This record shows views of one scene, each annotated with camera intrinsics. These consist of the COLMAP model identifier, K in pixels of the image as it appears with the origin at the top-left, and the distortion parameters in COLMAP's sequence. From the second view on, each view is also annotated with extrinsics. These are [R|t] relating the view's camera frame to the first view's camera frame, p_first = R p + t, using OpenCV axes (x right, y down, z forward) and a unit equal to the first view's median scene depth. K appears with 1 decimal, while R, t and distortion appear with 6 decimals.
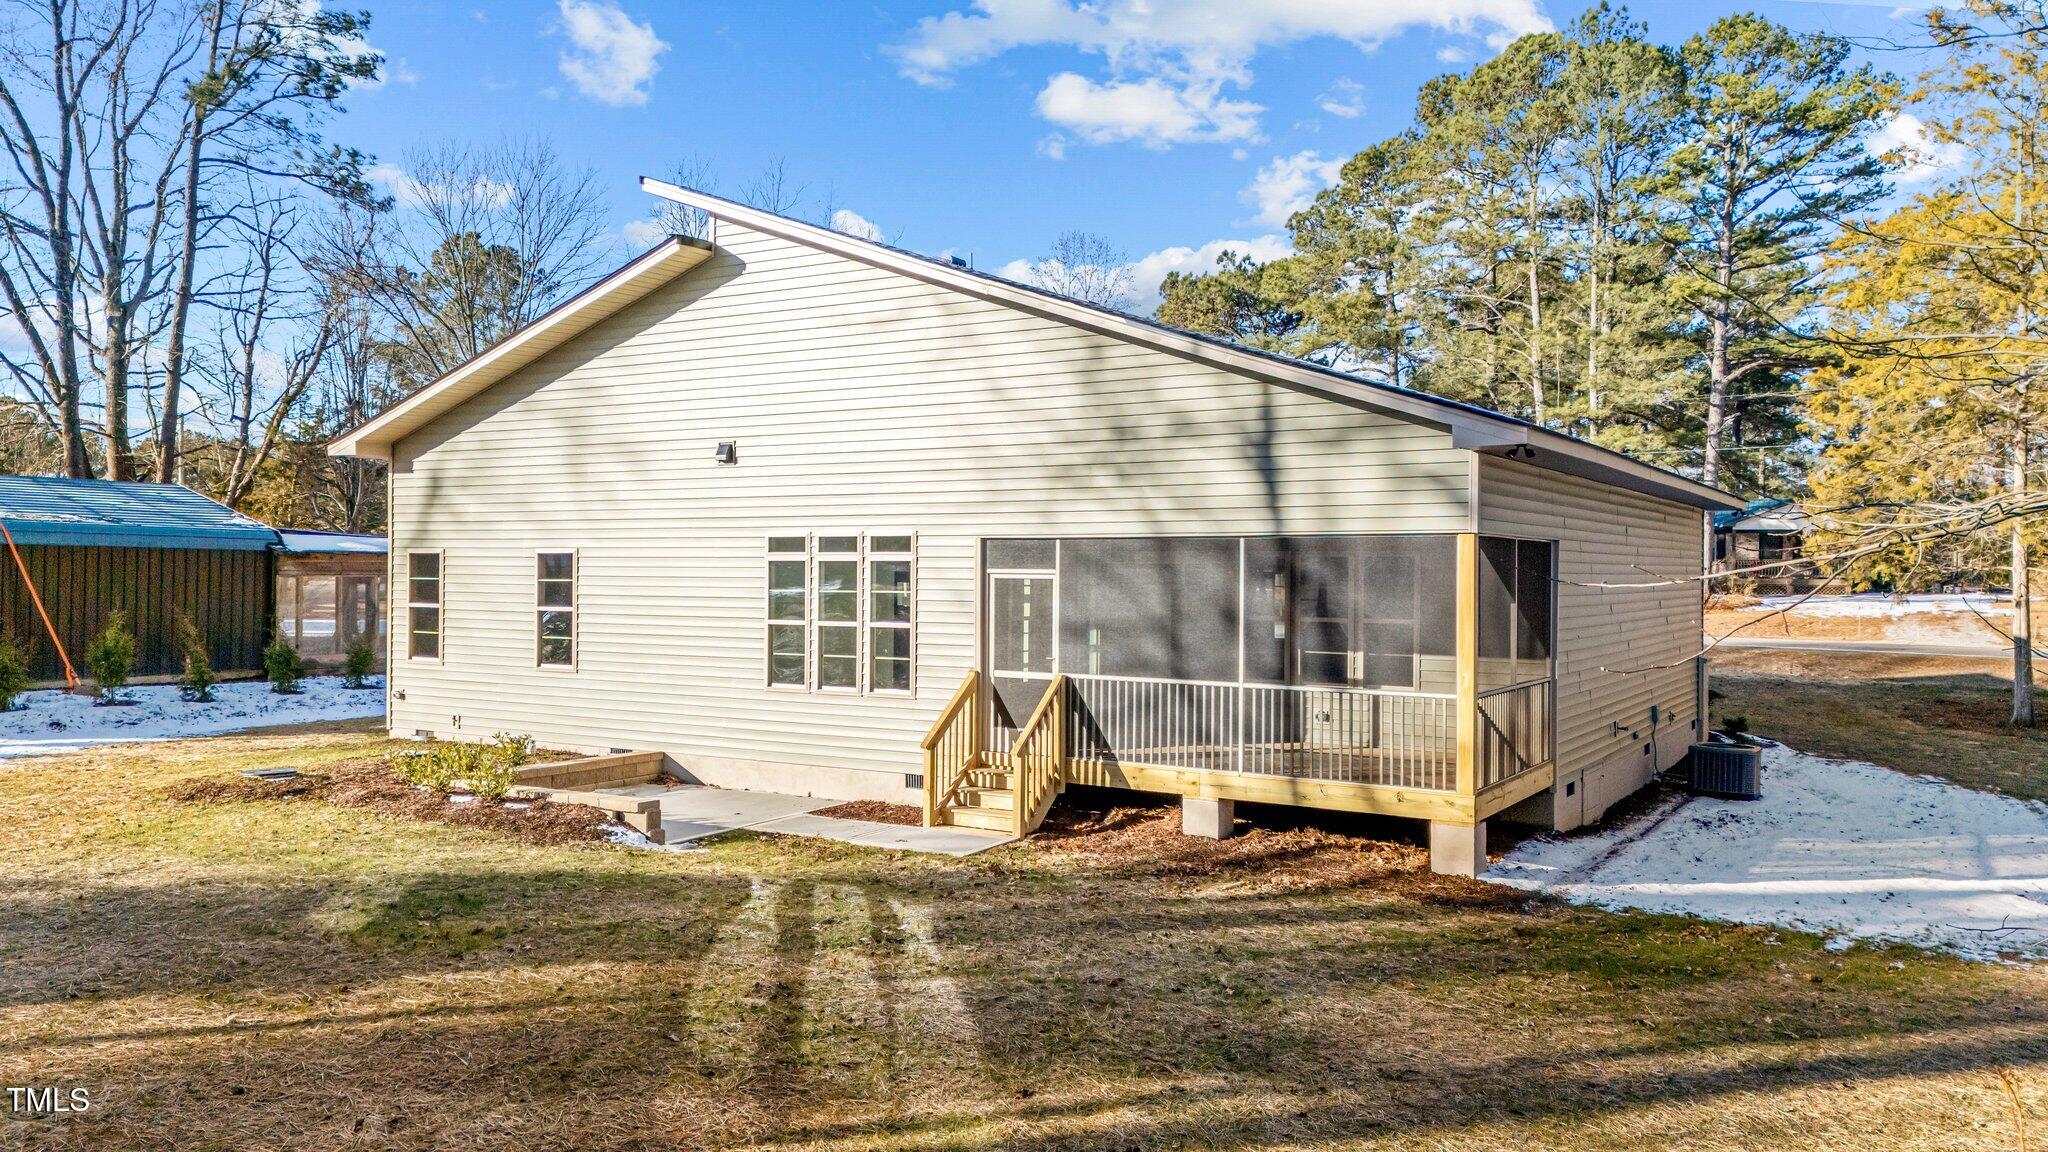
lens RADIAL K [[1485.1, 0, 1024.0], [0, 1485.1, 576.0], [0, 0, 1]] dist [0.042252, 0.002362]
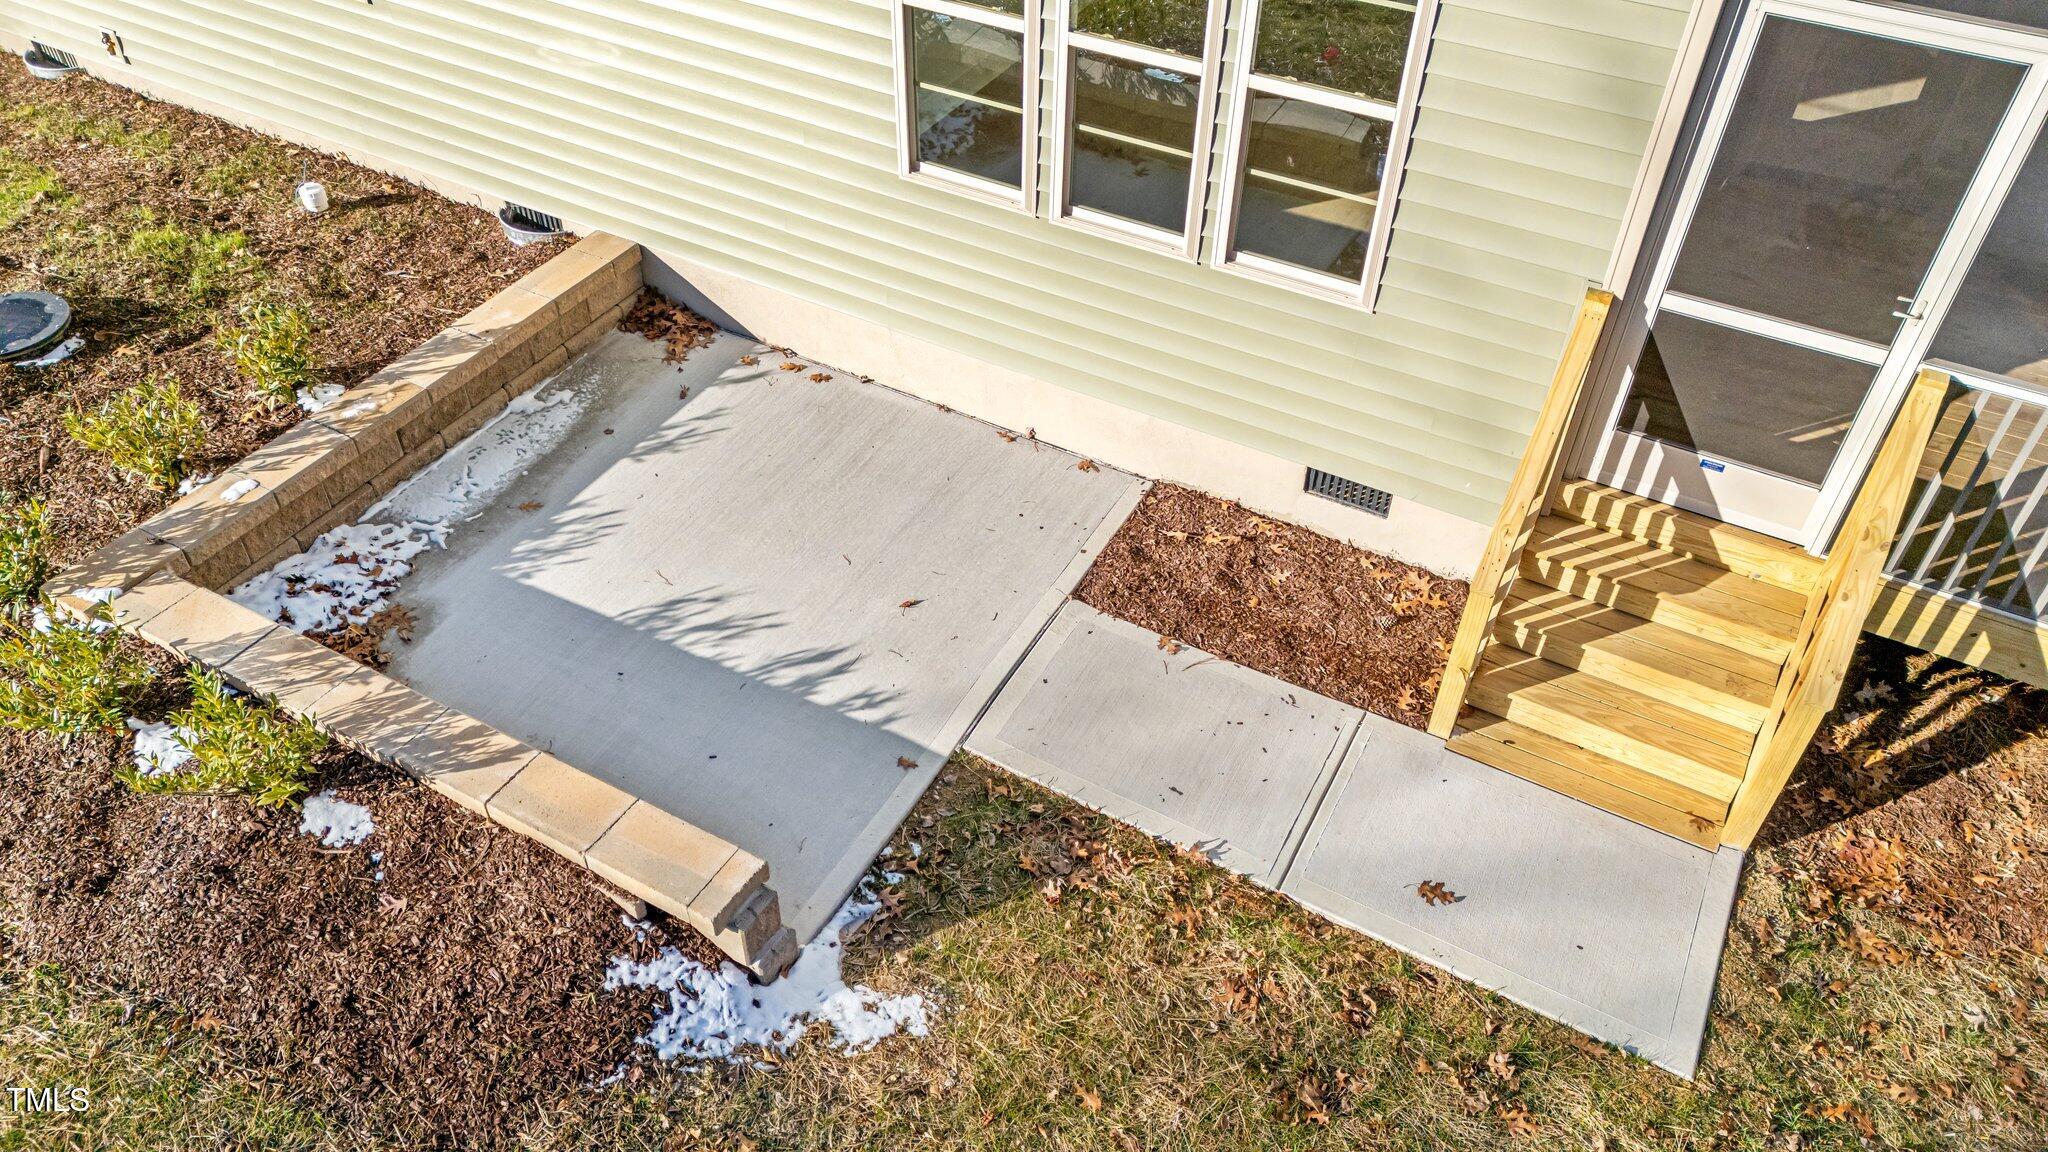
lens RADIAL K [[1485.1, 0, 1024.0], [0, 1485.1, 576.0], [0, 0, 1]] dist [0.042252, 0.002362]
pose [[0.998220, -0.032228, 0.050184, -0.175301], [-0.010348, 0.735085, 0.677896, -0.111575], [-0.058736, -0.677208, 0.733443, 0.690563]]
